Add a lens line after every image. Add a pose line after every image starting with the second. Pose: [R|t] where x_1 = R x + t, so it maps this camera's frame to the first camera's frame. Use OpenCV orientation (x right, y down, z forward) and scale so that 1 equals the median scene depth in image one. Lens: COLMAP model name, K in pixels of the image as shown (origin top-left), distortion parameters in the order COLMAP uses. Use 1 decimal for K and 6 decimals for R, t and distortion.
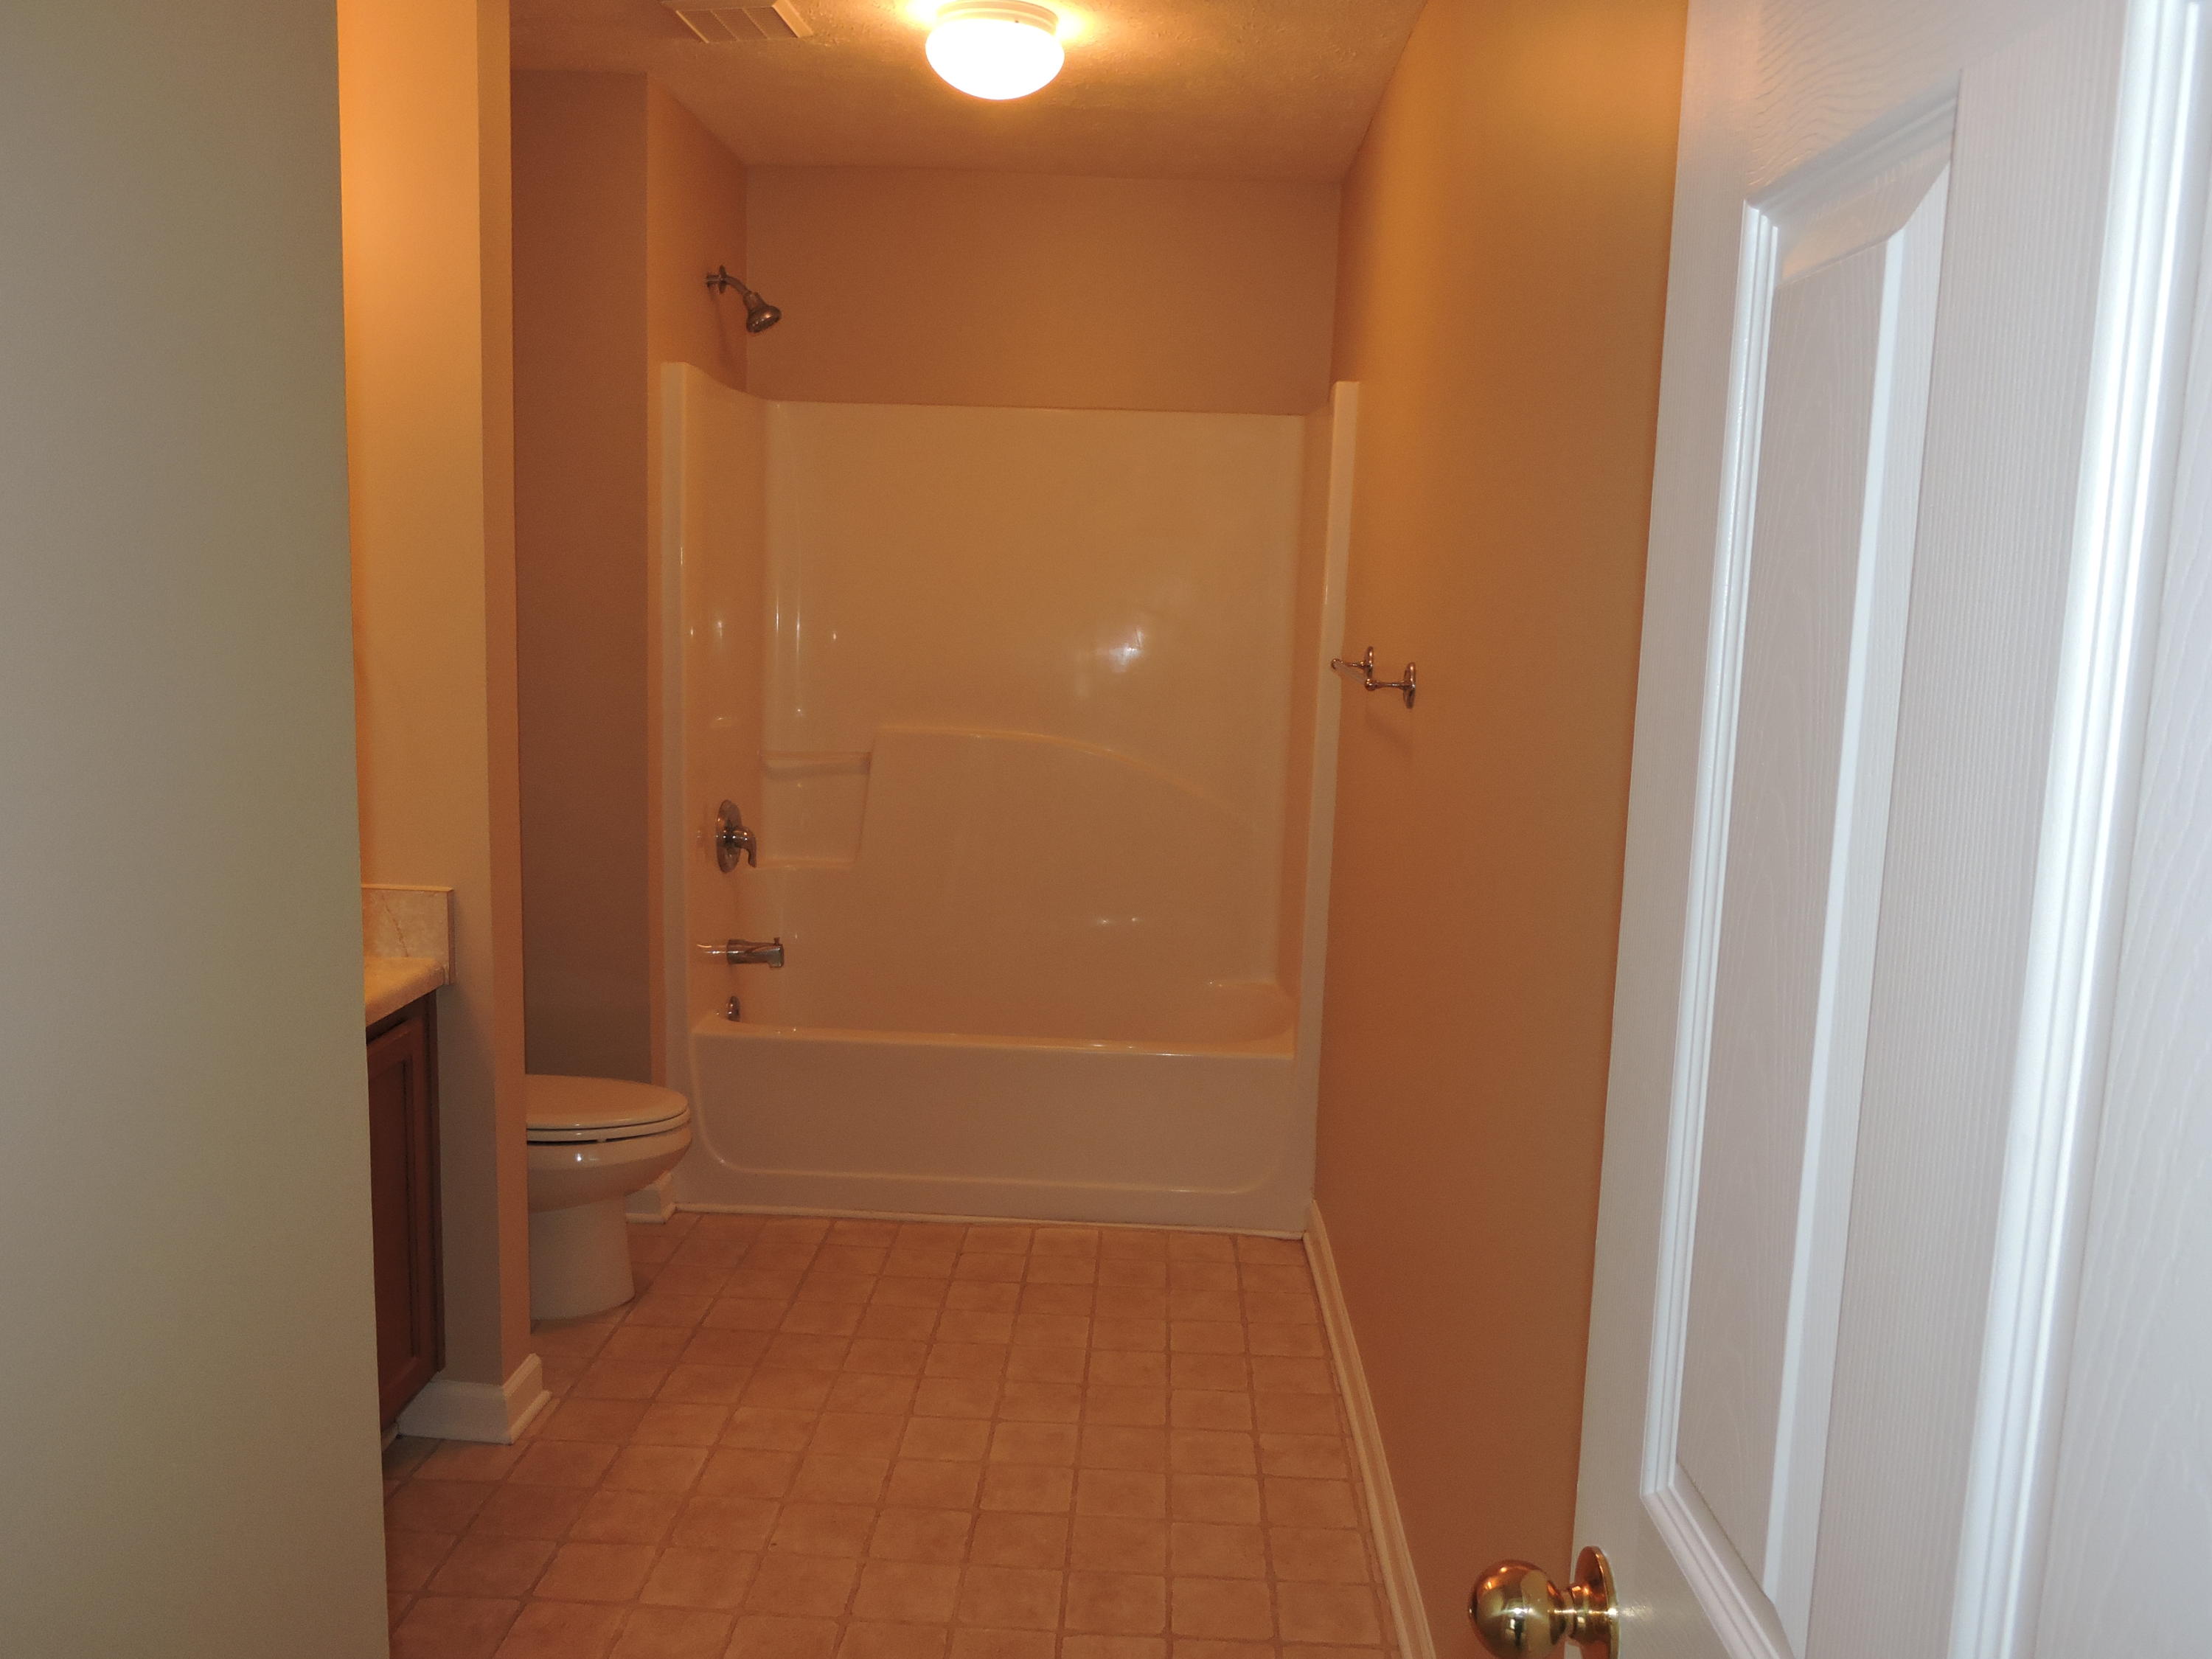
lens RADIAL K [[1781.9, 0, 1106.0], [0, 1781.9, 829.5], [0, 0, 1]] dist [-0.060064, -0.002377]
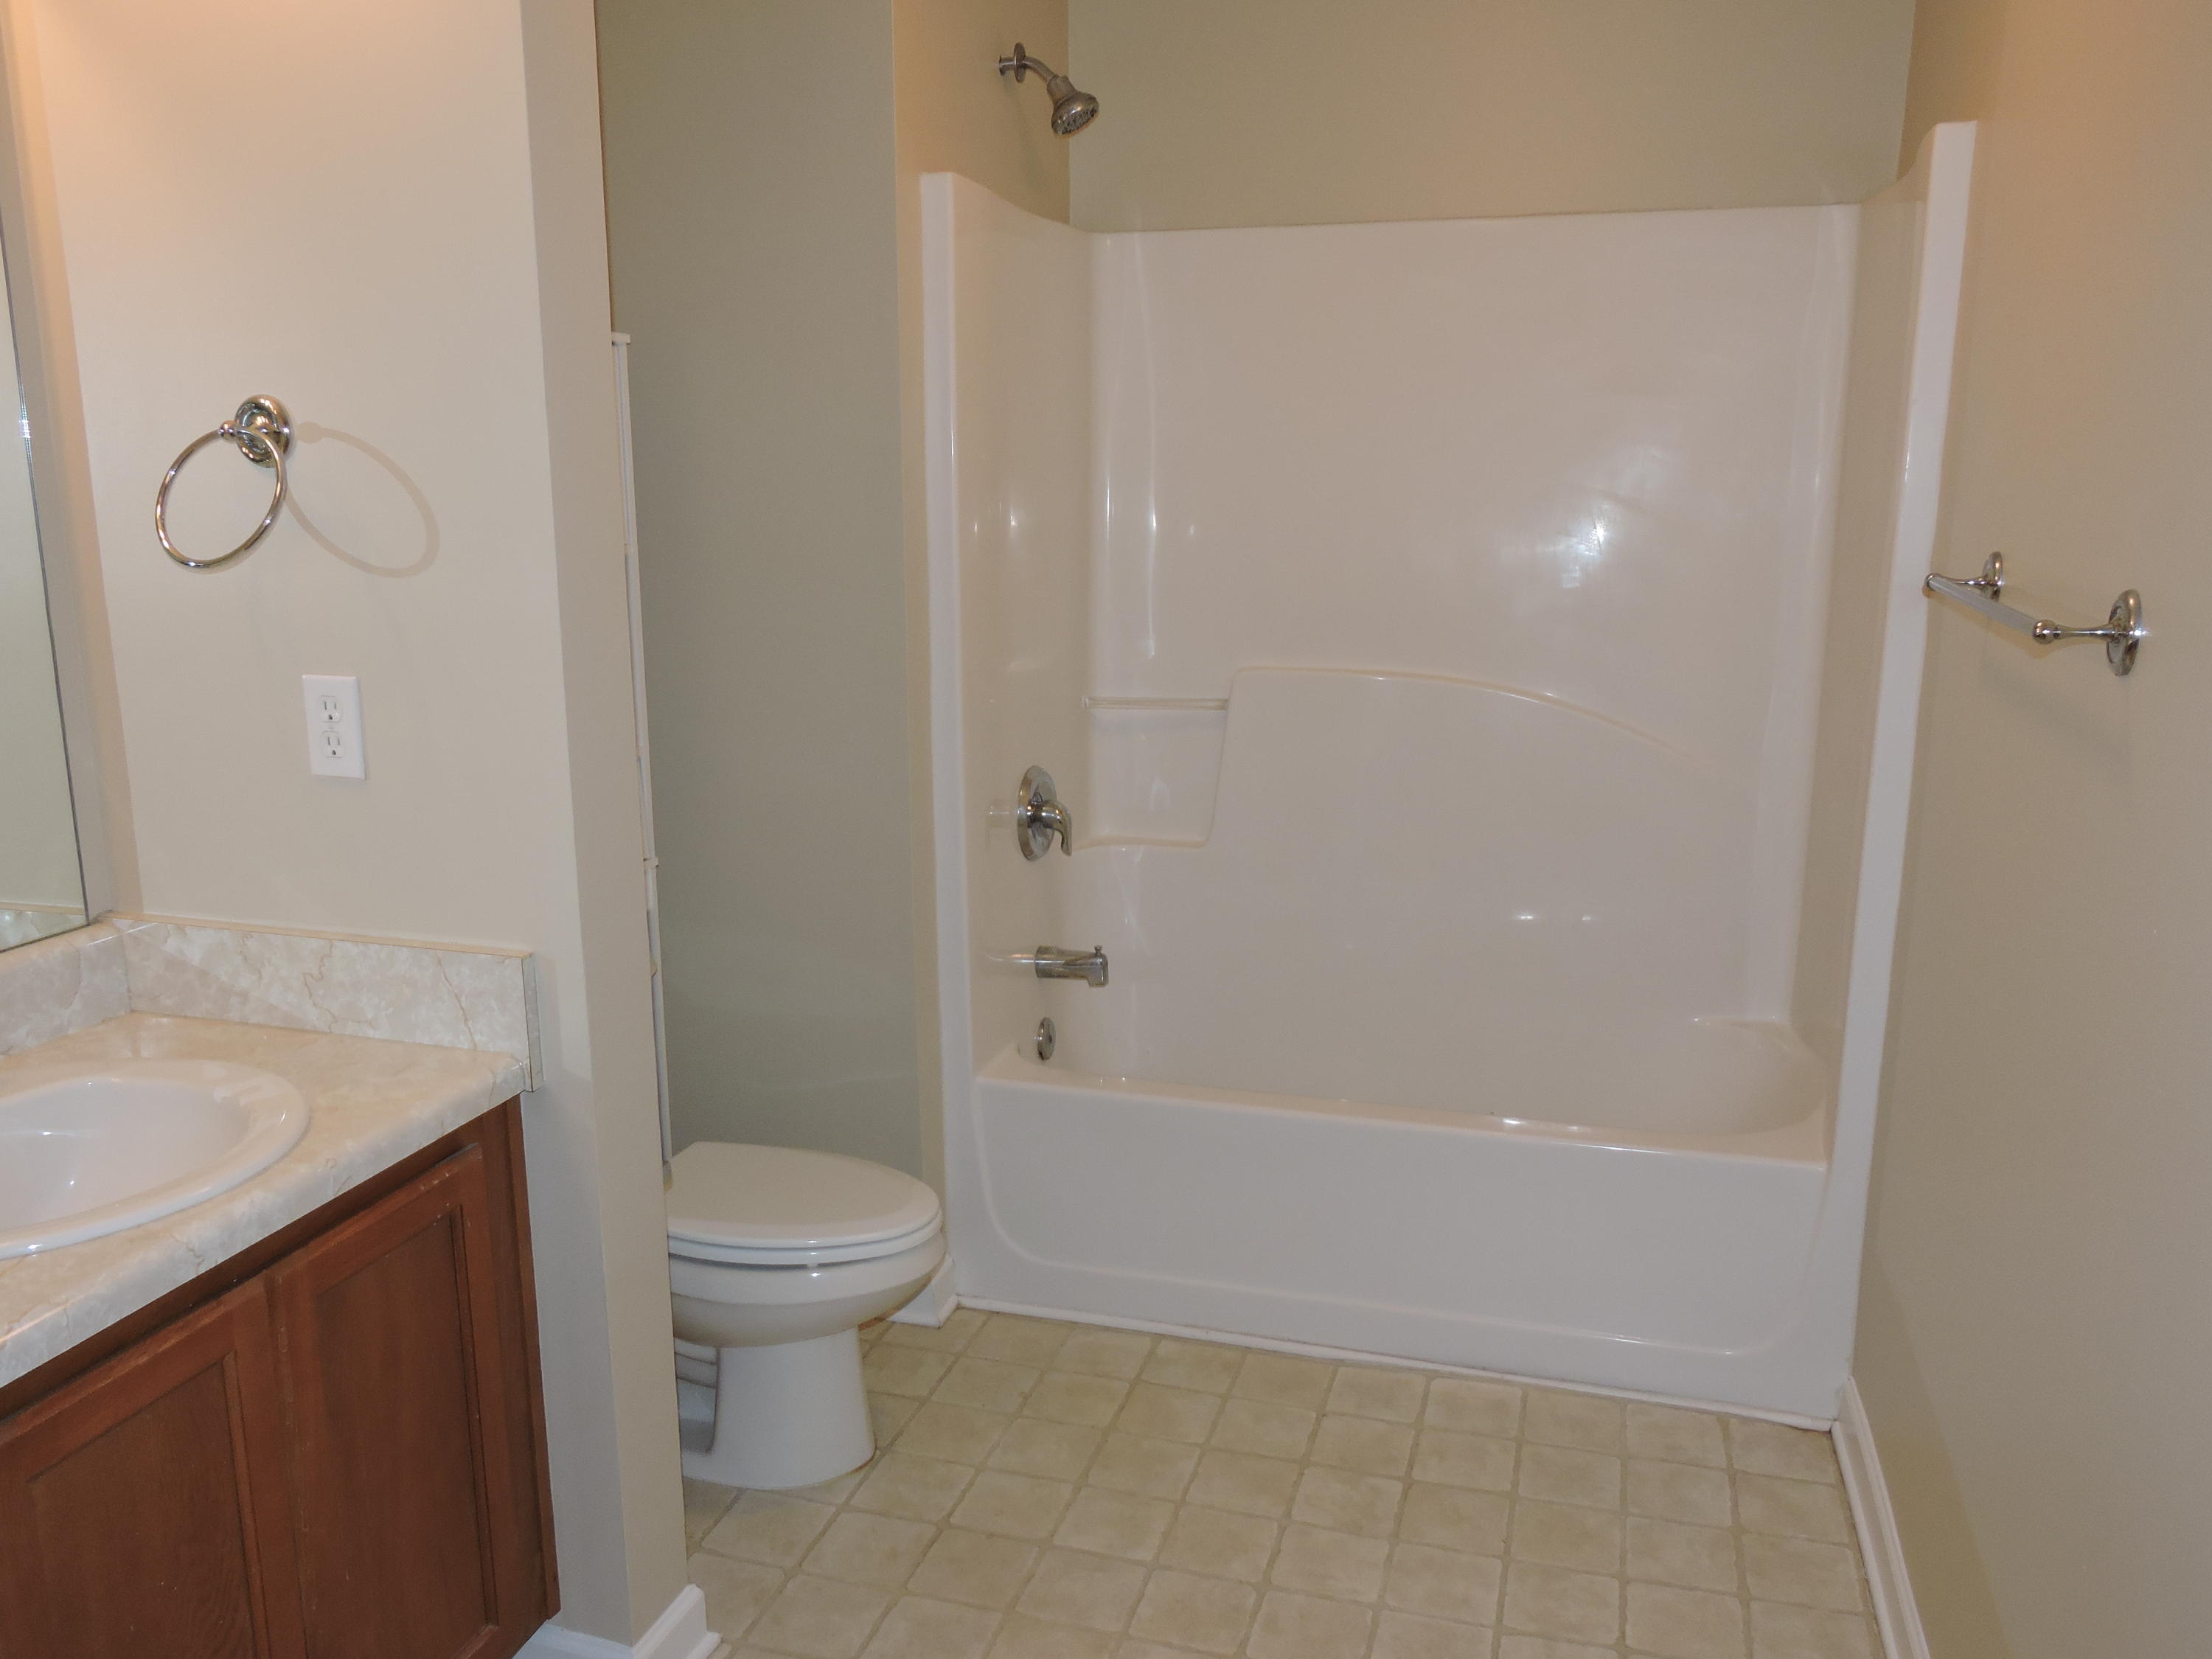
lens RADIAL K [[1764.9, 0, 1110.1], [0, 1764.9, 840.8], [0, 0, 1]] dist [0.000809, -0.005581]
pose [[0.967869, 0.014098, -0.251058, 0.010162], [0.003295, 0.997630, 0.068723, -0.039584], [0.251432, -0.067342, 0.965529, 0.292969]]
